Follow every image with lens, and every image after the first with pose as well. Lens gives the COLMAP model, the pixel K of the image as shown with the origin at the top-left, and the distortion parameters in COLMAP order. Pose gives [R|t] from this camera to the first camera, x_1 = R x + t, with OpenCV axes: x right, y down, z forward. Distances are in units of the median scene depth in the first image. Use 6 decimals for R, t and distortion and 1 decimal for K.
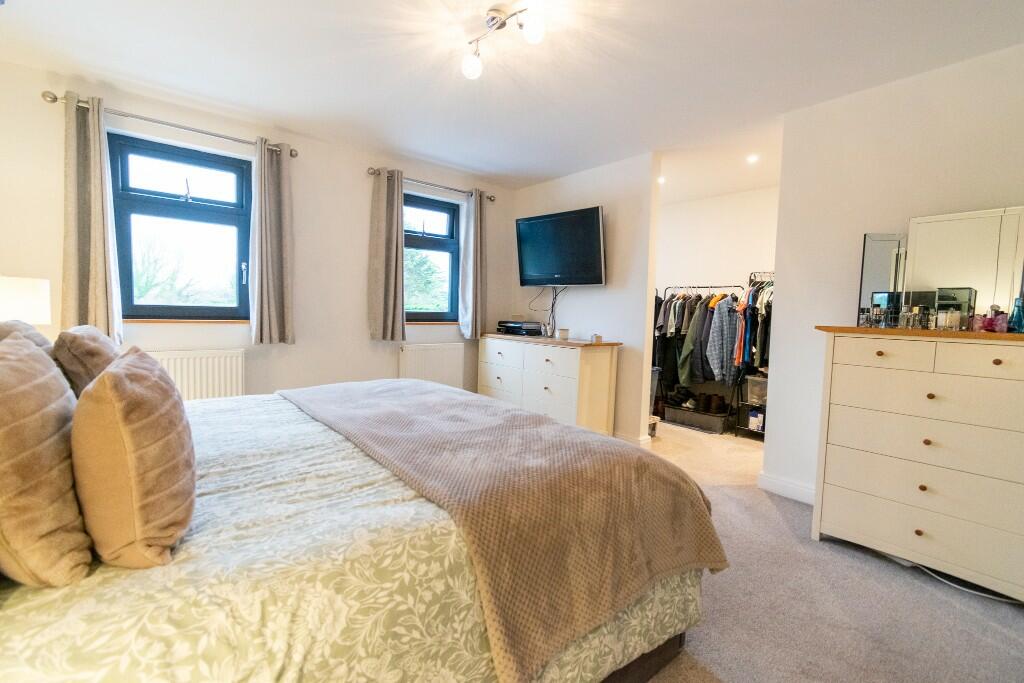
lens RADIAL K [[452.9, 0, 518.2], [0, 452.9, 340.8], [0, 0, 1]] dist [0.004124, 0.000152]
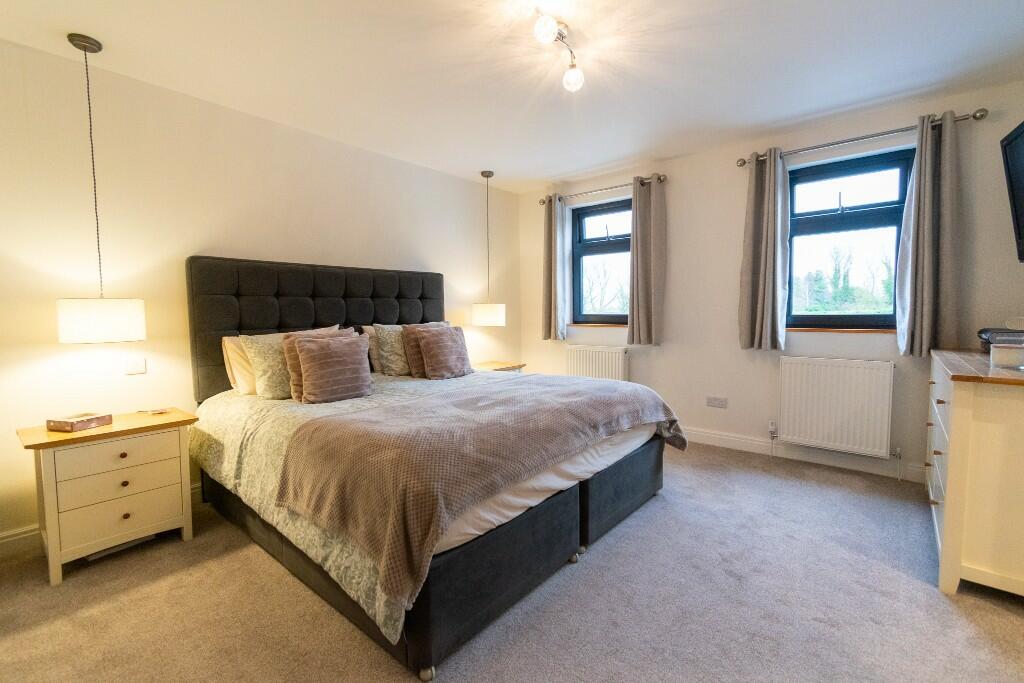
lens RADIAL K [[452.9, 0, 519.6], [0, 452.9, 337.6], [0, 0, 1]] dist [0.004124, 0.000152]
pose [[0.163764, 0.026752, -0.986137, 0.476074], [-0.058218, 0.998152, 0.017410, -0.011211], [0.984780, 0.054560, 0.165019, 0.398256]]
